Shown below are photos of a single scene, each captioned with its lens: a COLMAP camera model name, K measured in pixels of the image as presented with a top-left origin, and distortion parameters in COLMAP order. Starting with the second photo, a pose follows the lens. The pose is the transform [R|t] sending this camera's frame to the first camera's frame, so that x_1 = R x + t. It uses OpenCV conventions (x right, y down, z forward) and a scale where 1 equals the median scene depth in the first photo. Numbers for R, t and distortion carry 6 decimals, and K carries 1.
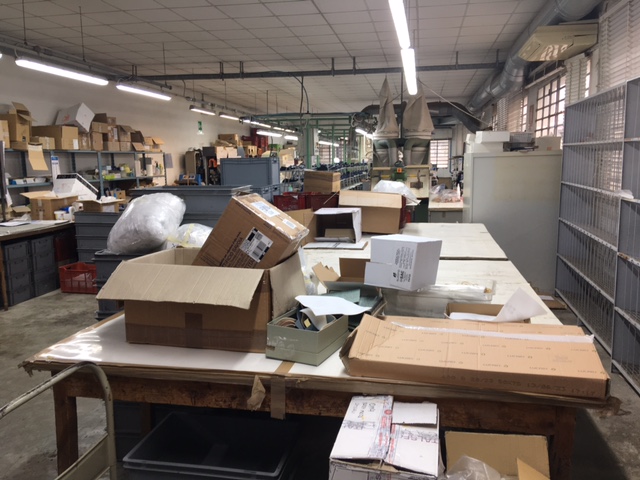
lens RADIAL K [[540.2, 0, 320.1], [0, 540.2, 238.1], [0, 0, 1]] dist [0.010454, 0.003898]
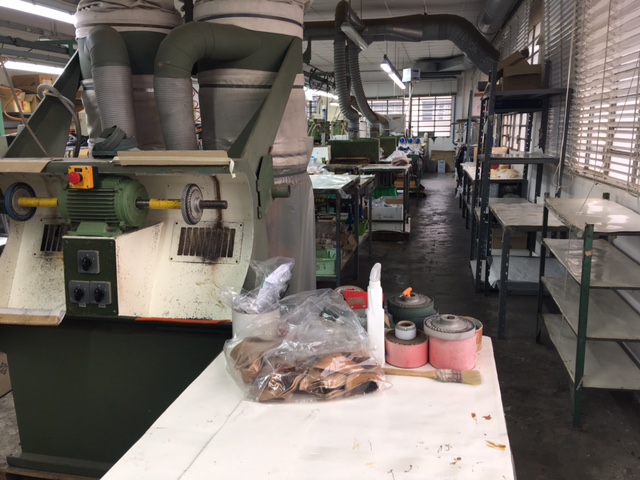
lens RADIAL K [[540.2, 0, 320.2], [0, 540.2, 241.4], [0, 0, 1]] dist [0.010454, 0.003898]
pose [[0.999716, 0.005611, -0.023168, 0.092743], [-0.004014, 0.997651, 0.068384, -0.045804], [0.023497, -0.068272, 0.997390, 0.317400]]
